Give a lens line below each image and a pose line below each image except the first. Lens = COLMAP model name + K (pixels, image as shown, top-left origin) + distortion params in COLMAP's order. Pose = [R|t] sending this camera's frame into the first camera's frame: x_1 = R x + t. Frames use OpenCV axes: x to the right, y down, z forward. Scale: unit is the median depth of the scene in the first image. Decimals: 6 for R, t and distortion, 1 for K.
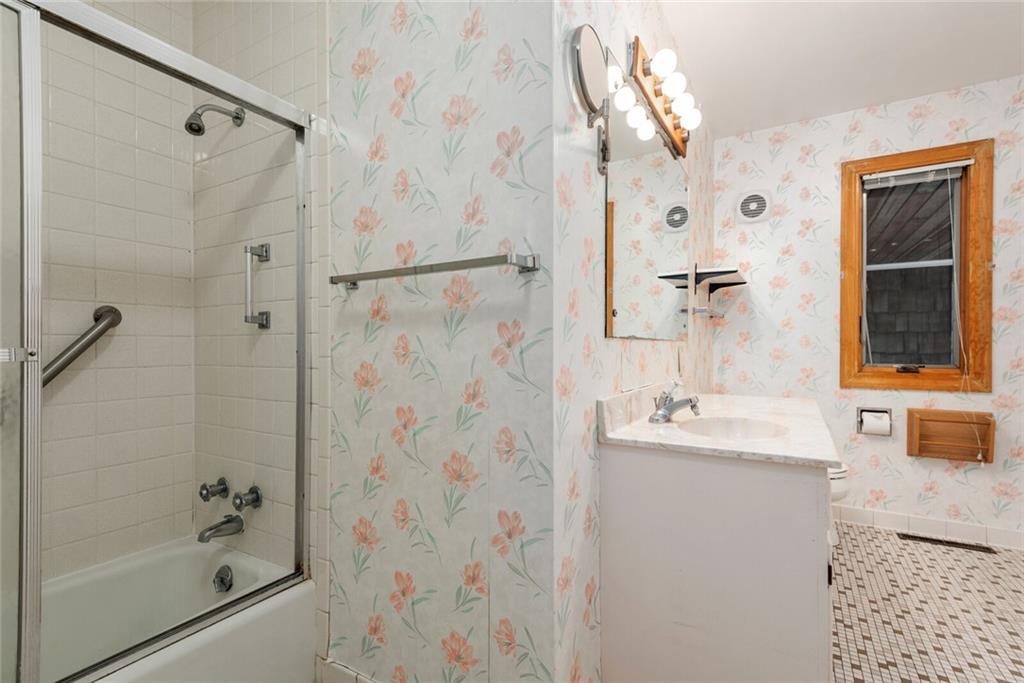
lens RADIAL K [[456.8, 0, 516.6], [0, 456.8, 342.9], [0, 0, 1]] dist [0.019167, -0.001804]
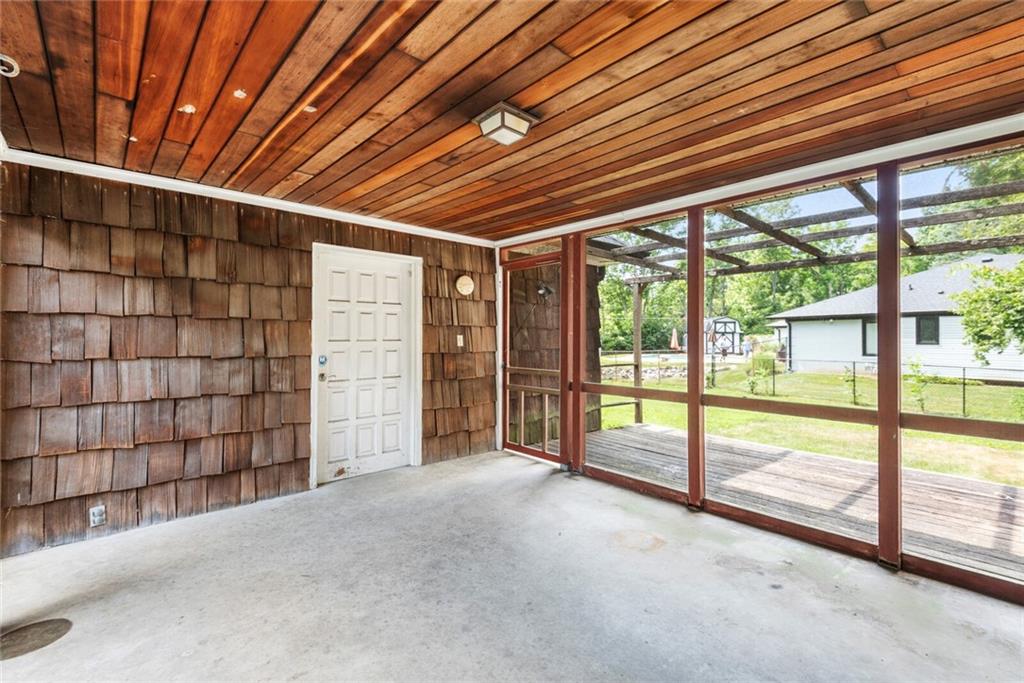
lens RADIAL K [[456.8, 0, 515.6], [0, 456.8, 337.9], [0, 0, 1]] dist [0.019167, -0.001804]
pose [[0.286451, 0.004336, 0.958085, 0.410436], [-0.003674, 0.999987, -0.003427, 0.000669], [-0.958088, -0.002538, 0.286464, 0.537804]]
